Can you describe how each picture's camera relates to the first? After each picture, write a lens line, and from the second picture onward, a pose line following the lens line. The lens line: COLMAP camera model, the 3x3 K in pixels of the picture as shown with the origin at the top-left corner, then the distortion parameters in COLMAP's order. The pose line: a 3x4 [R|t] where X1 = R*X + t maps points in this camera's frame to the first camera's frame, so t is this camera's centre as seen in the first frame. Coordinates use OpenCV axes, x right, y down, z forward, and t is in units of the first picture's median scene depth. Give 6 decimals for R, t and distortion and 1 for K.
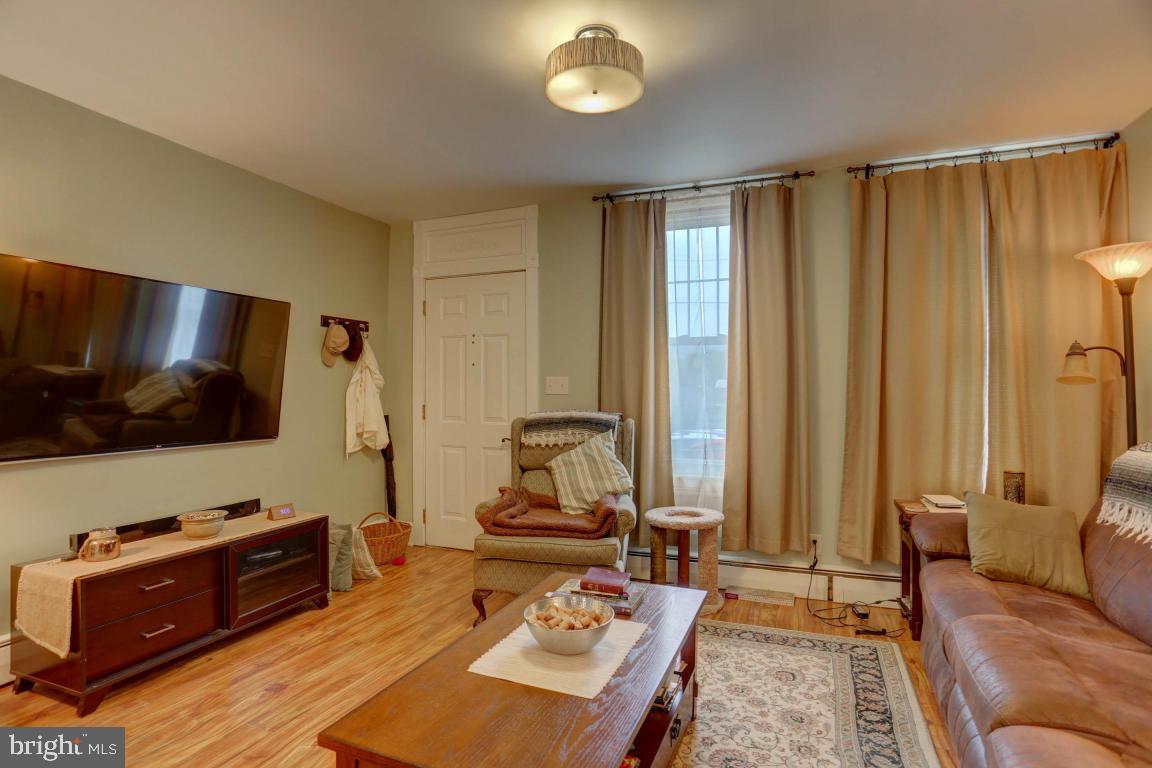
lens RADIAL K [[583.0, 0, 576.8], [0, 583.0, 377.6], [0, 0, 1]] dist [-0.073707, 0.034237]
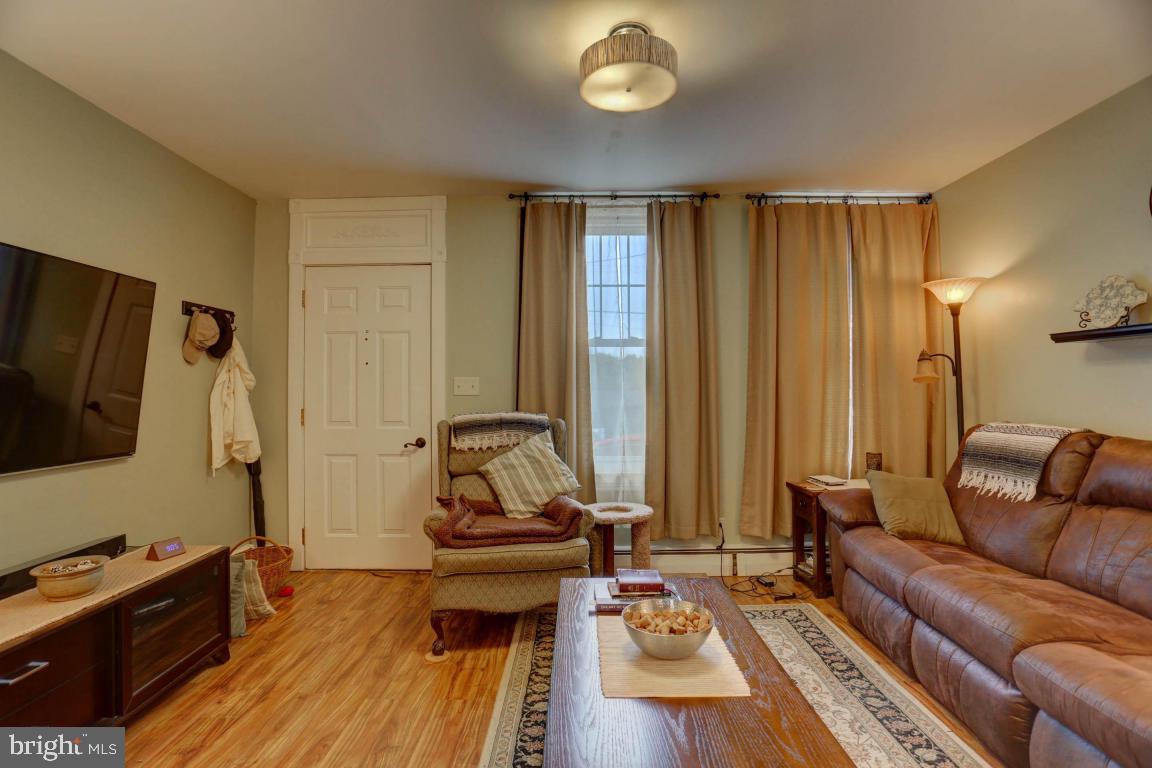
lens RADIAL K [[565.7, 0, 579.4], [0, 565.7, 373.5], [0, 0, 1]] dist [-0.072239, 0.030190]
pose [[0.928083, 0.003448, 0.372358, -0.247817], [0.000255, 0.999951, -0.009897, 0.002361], [-0.372374, 0.009280, 0.928036, 0.084398]]
